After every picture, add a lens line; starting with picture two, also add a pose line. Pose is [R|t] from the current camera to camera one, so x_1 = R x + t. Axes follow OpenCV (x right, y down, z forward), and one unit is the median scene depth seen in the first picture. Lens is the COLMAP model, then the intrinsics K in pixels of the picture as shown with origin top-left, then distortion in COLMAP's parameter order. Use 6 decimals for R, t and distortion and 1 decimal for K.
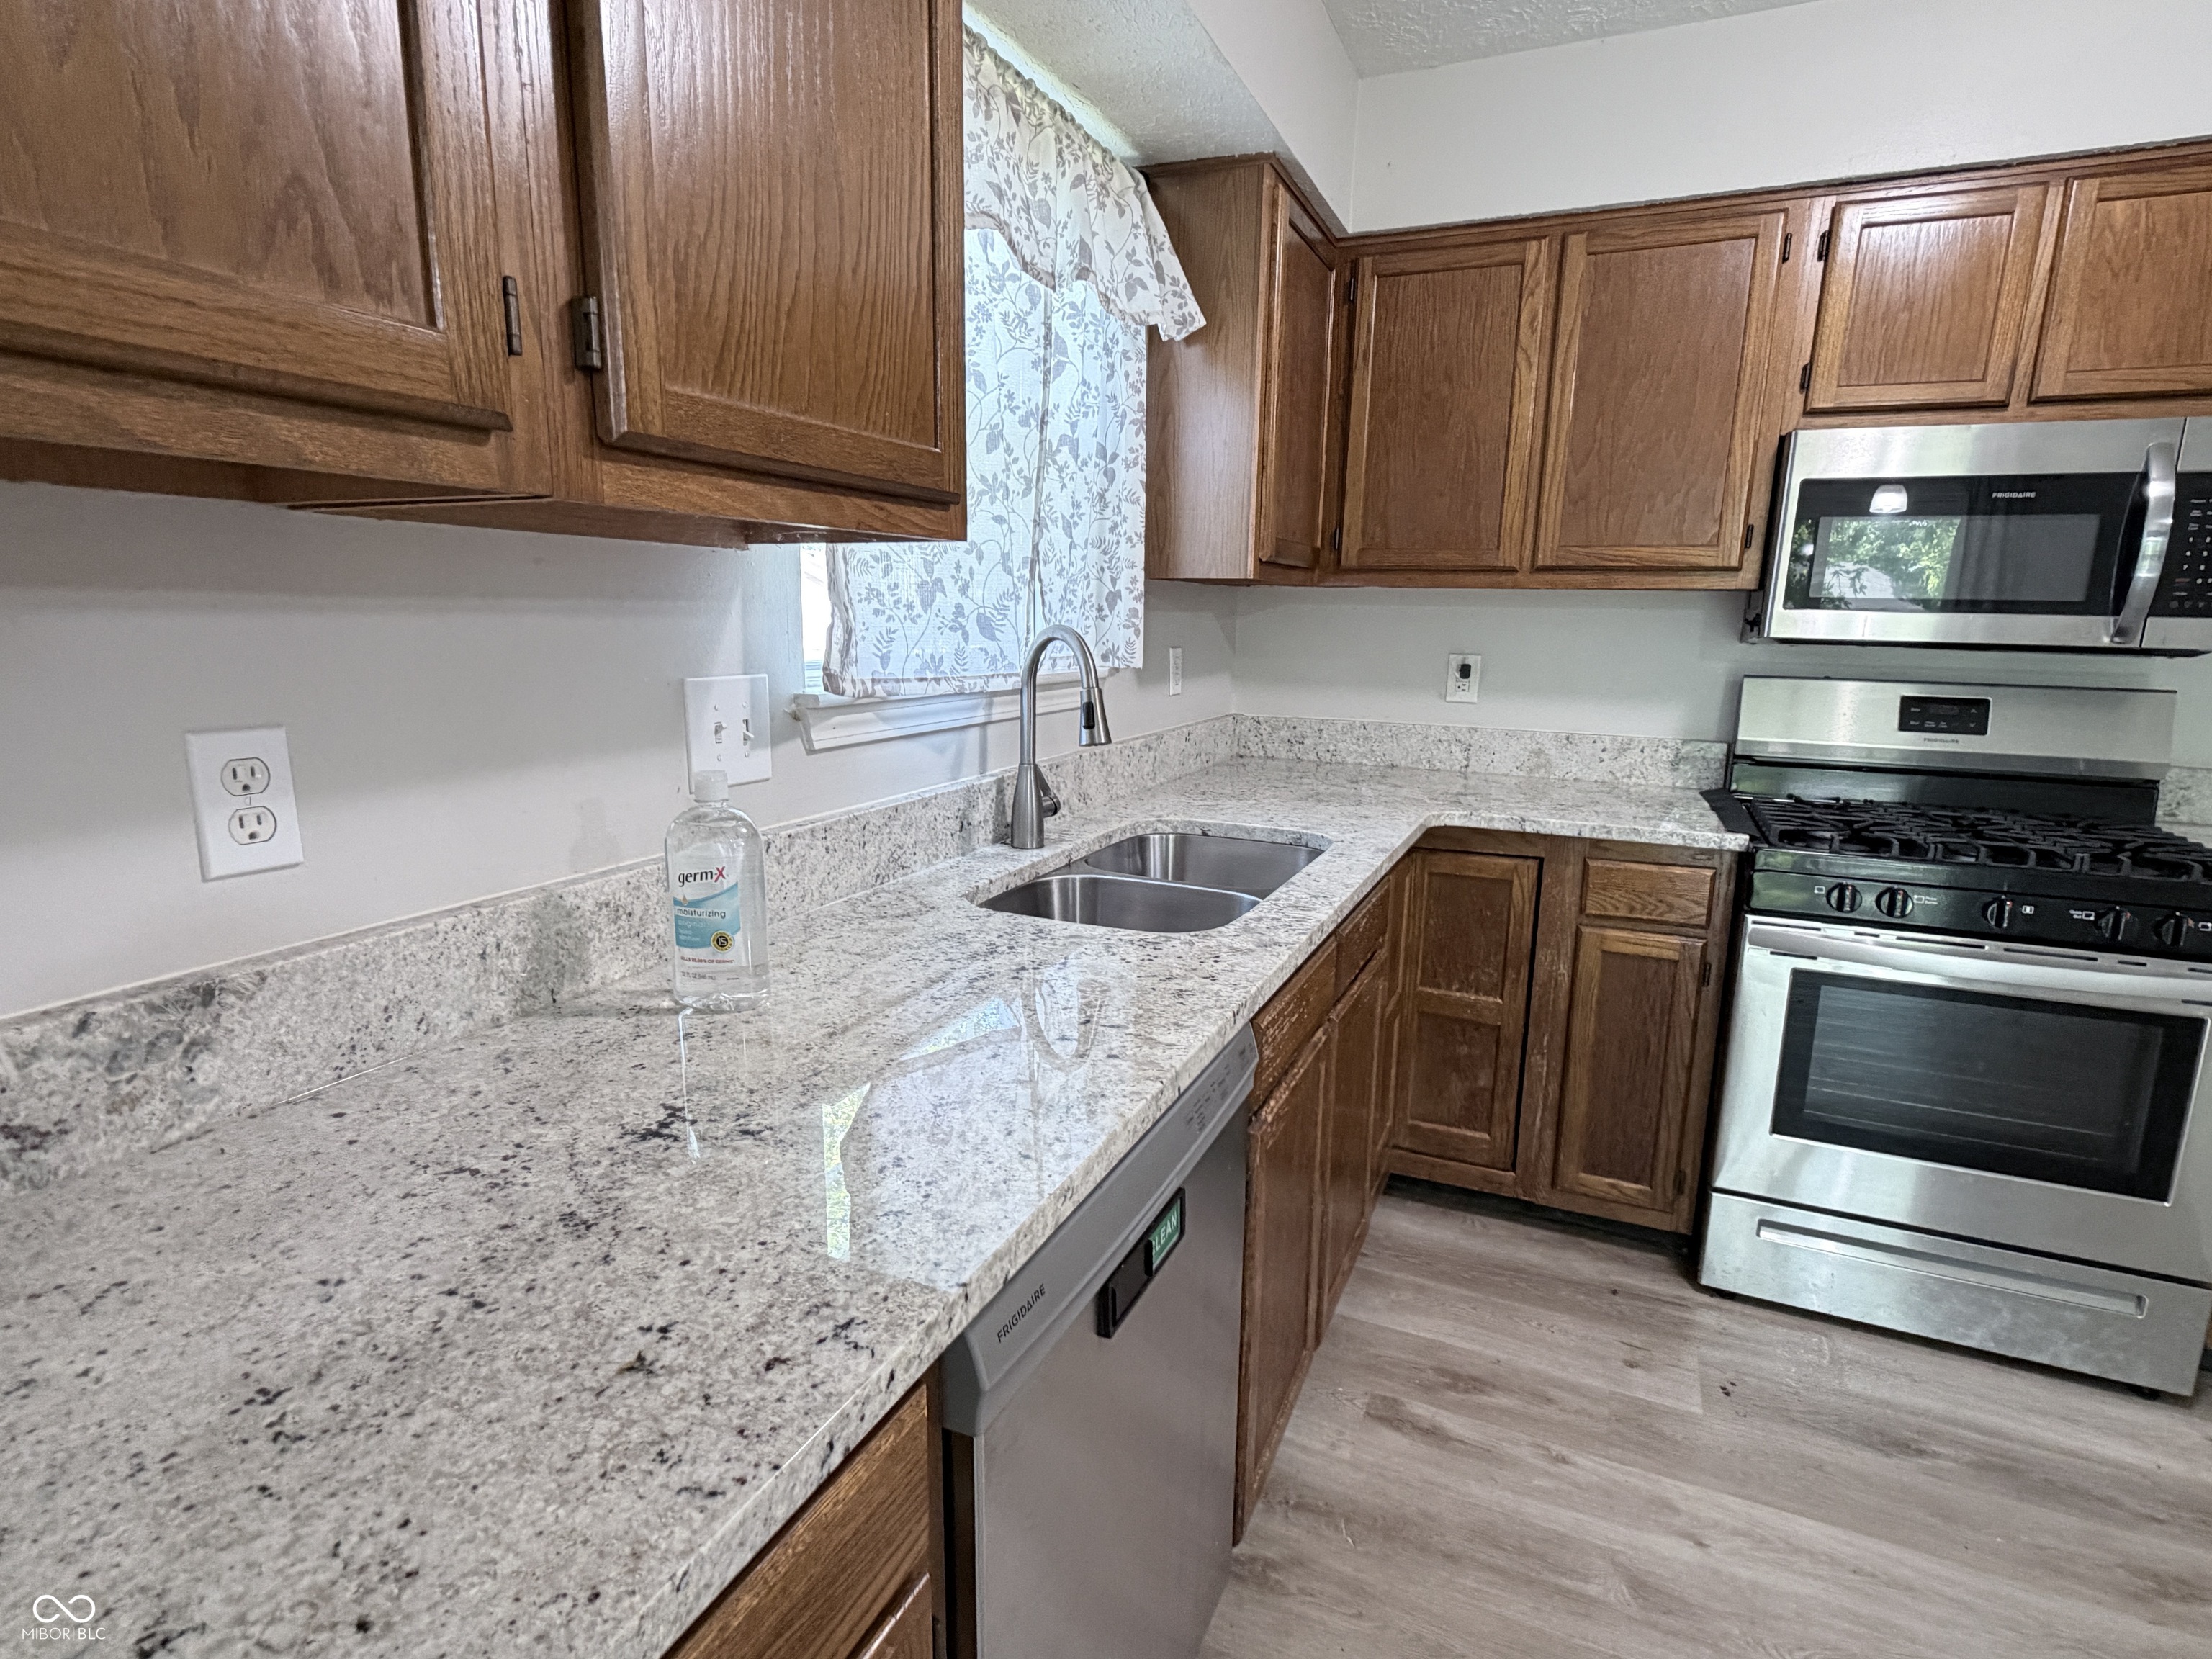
lens RADIAL K [[1111.6, 0, 1105.0], [0, 1111.6, 830.5], [0, 0, 1]] dist [0.002032, -0.001785]
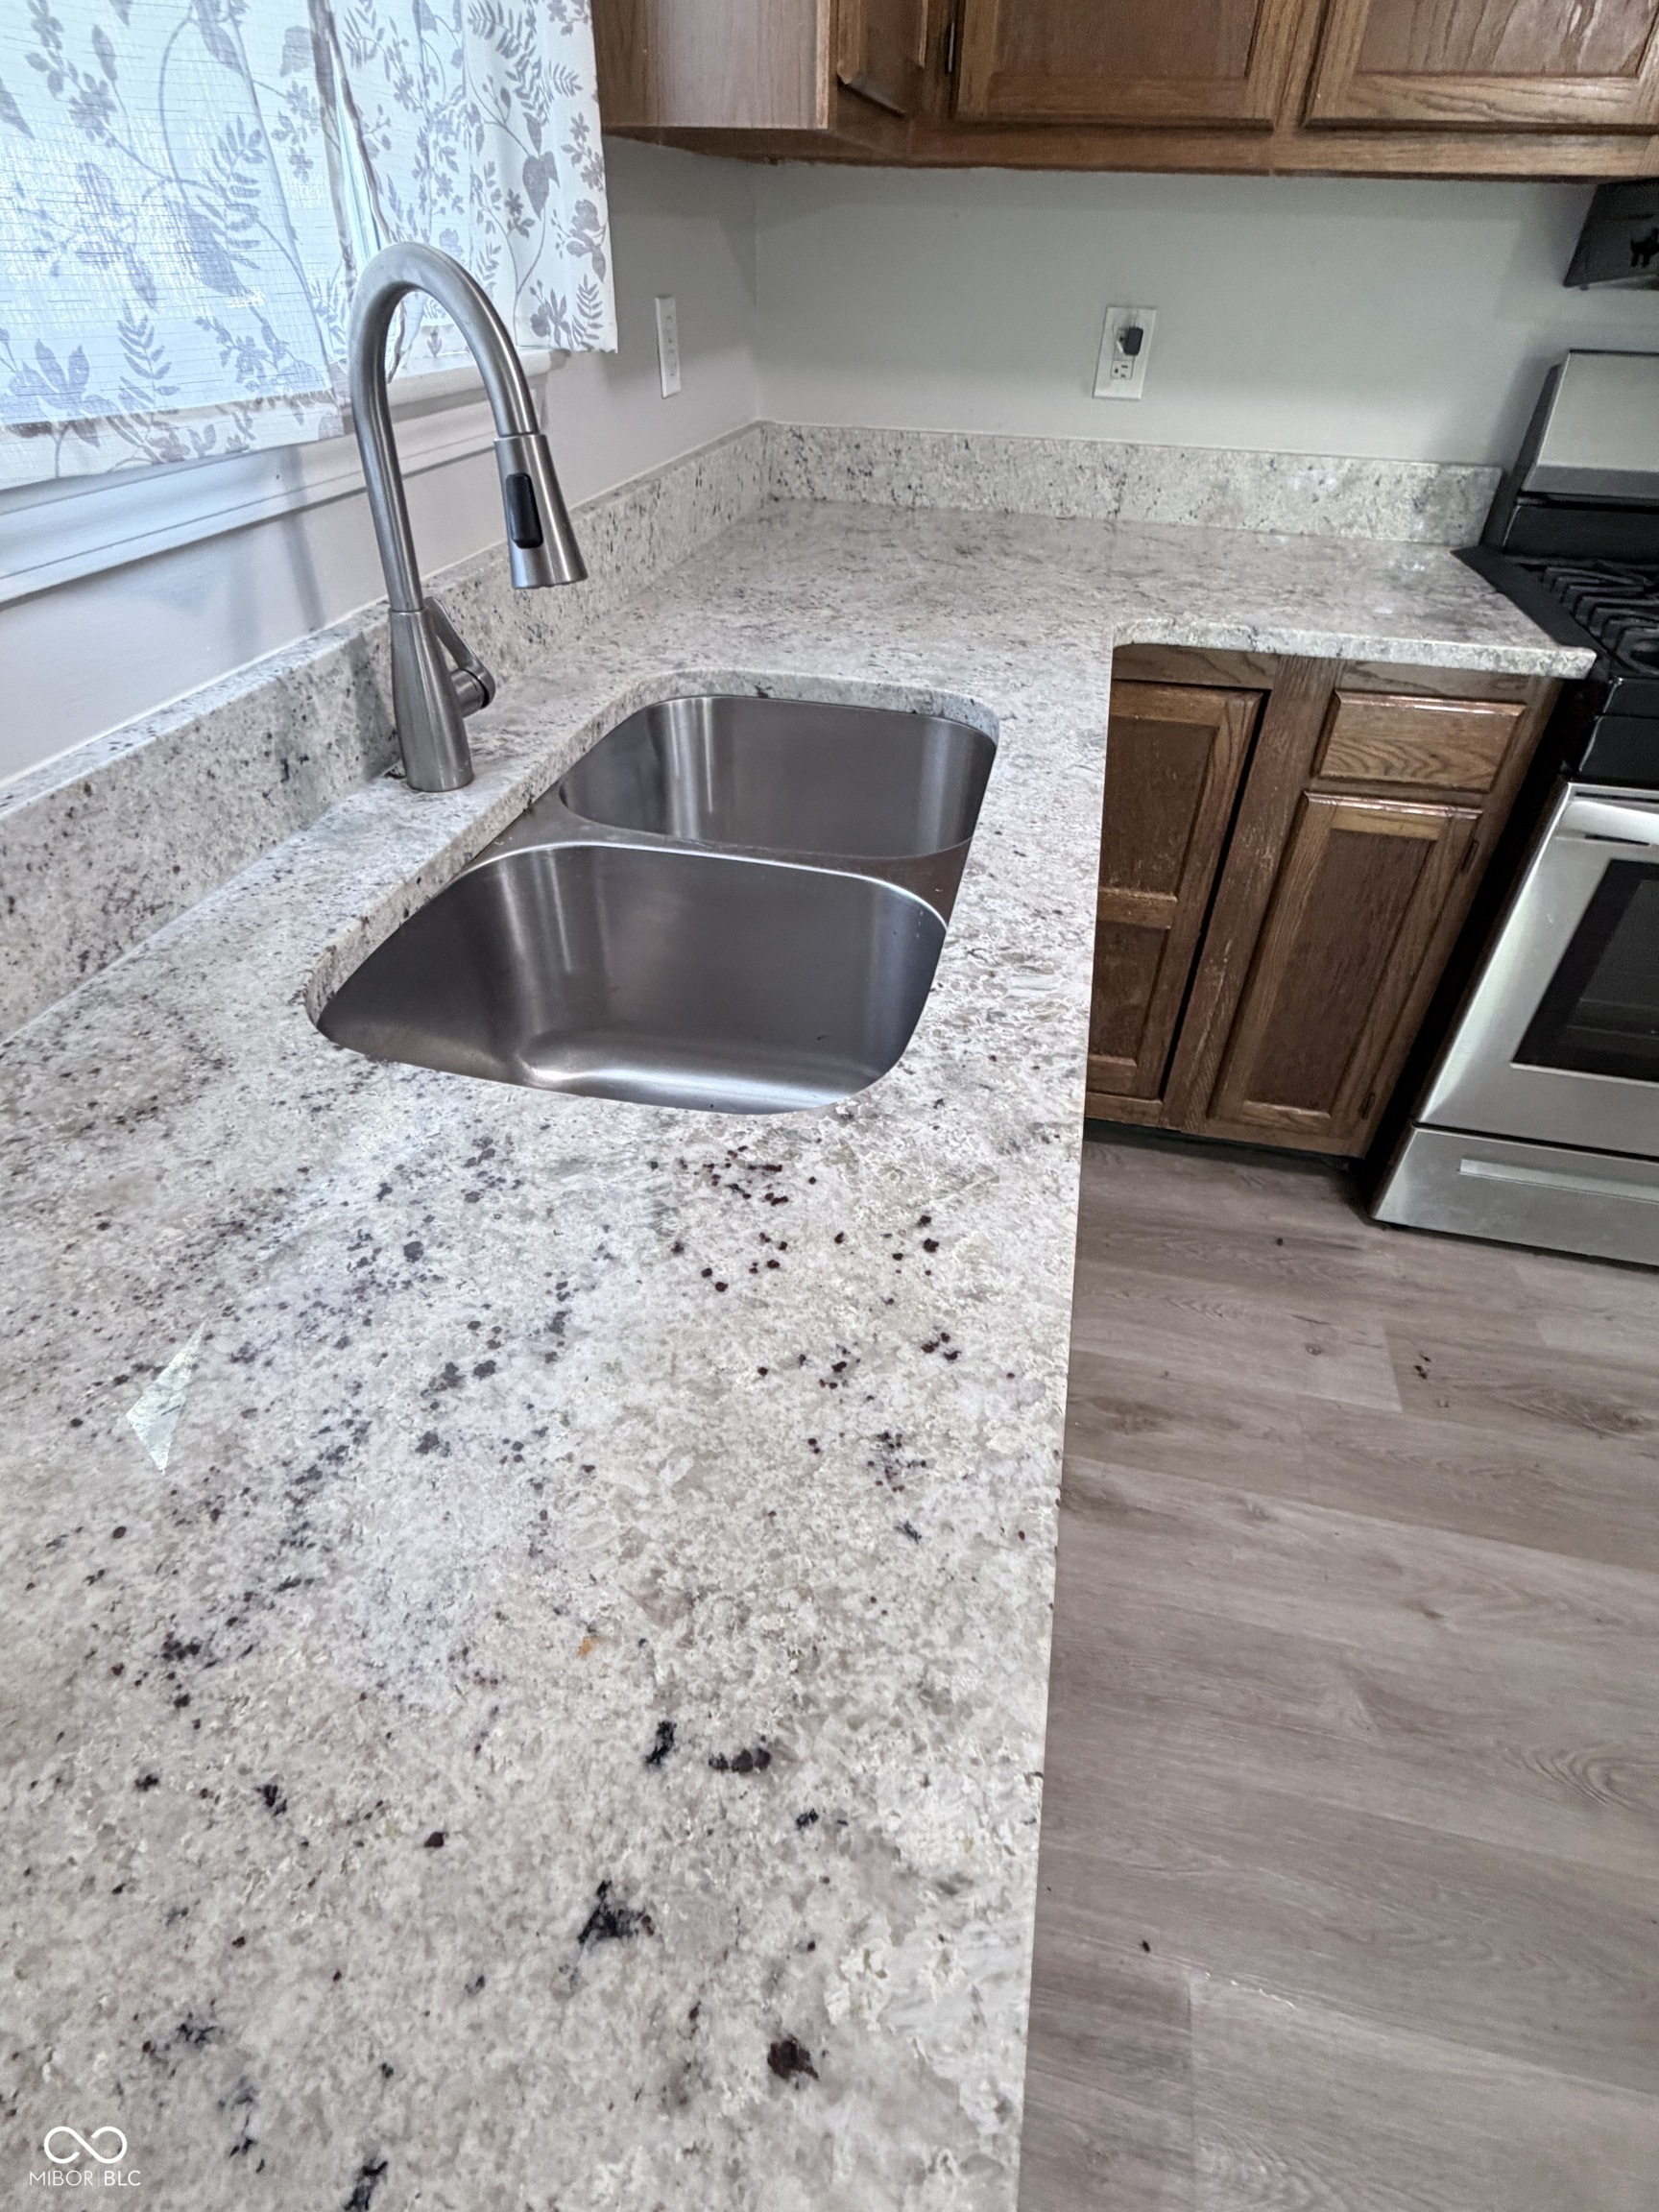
lens RADIAL K [[1111.6, 0, 821.8], [0, 1111.6, 1091.2], [0, 0, 1]] dist [0.002032, -0.001785]
pose [[0.978420, -0.121462, 0.167154, -0.001286], [0.033455, 0.891427, 0.451928, -0.082362], [-0.203898, -0.436584, 0.876254, 0.448920]]
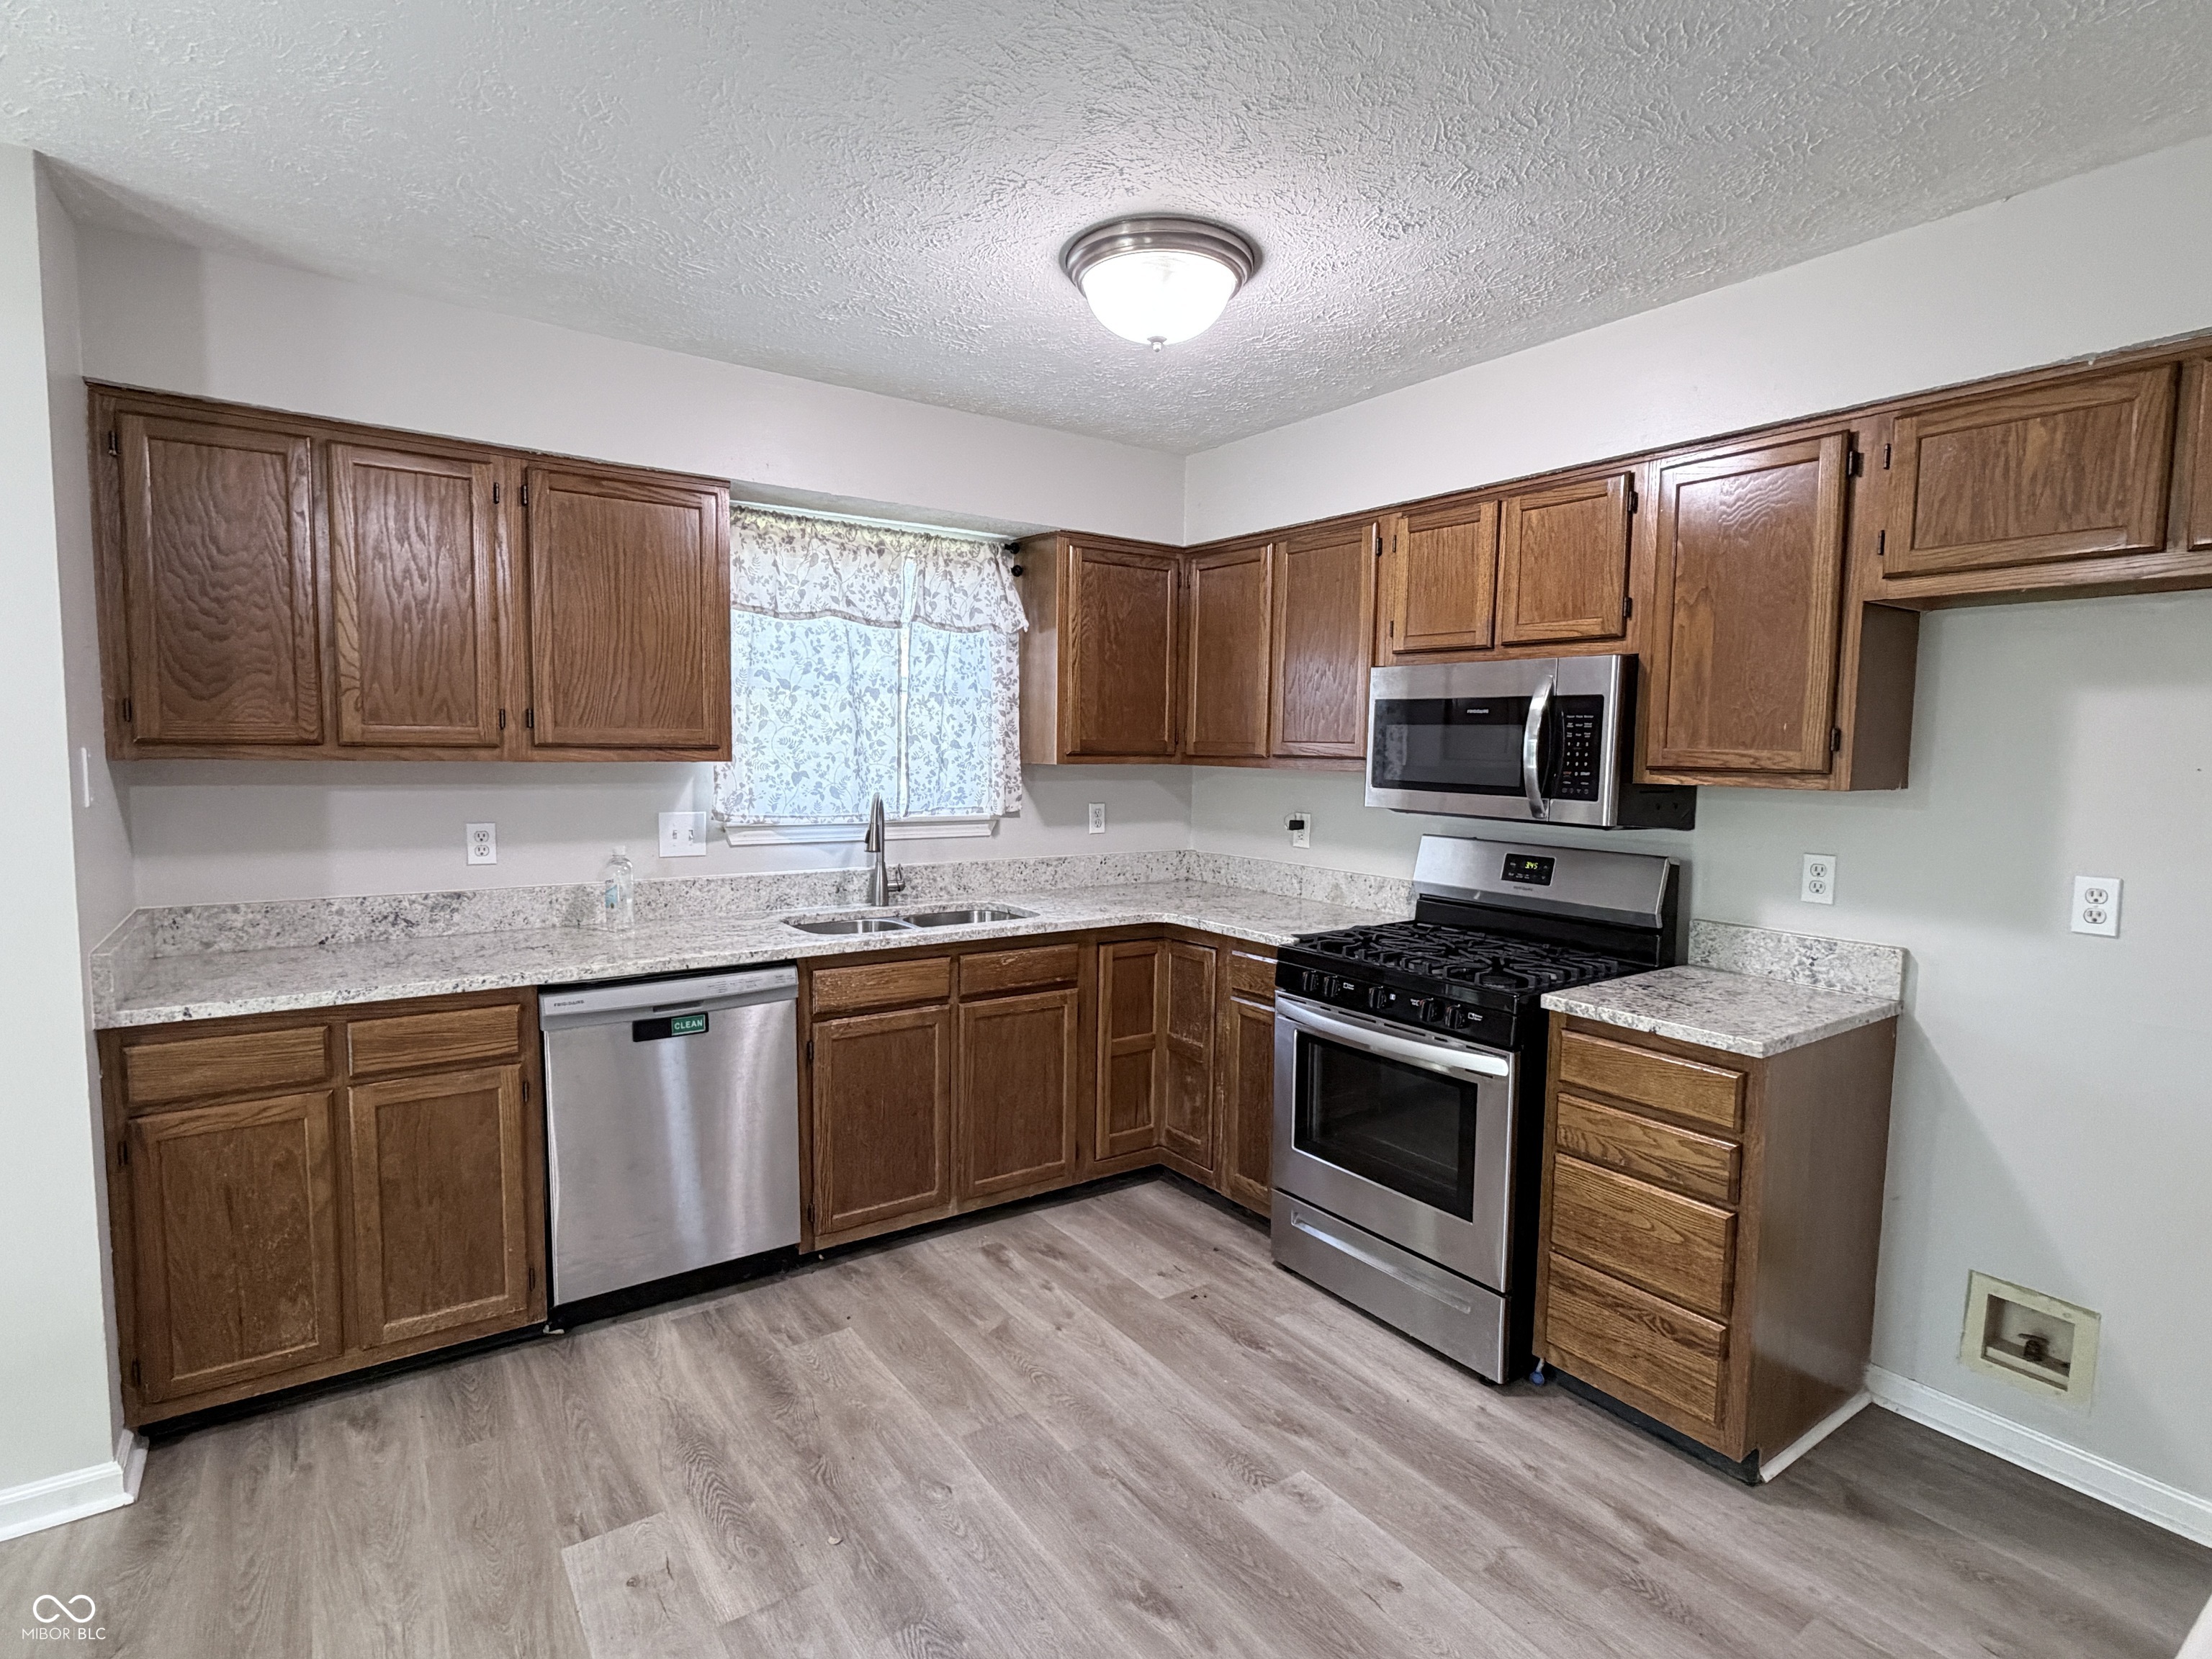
lens RADIAL K [[1111.6, 0, 1095.2], [0, 1111.6, 830.1], [0, 0, 1]] dist [0.002032, -0.001785]
pose [[0.857208, 0.035359, -0.513756, 1.205268], [-0.100710, 0.989887, -0.099908, 0.038956], [0.505027, 0.137382, 0.852099, -0.450625]]
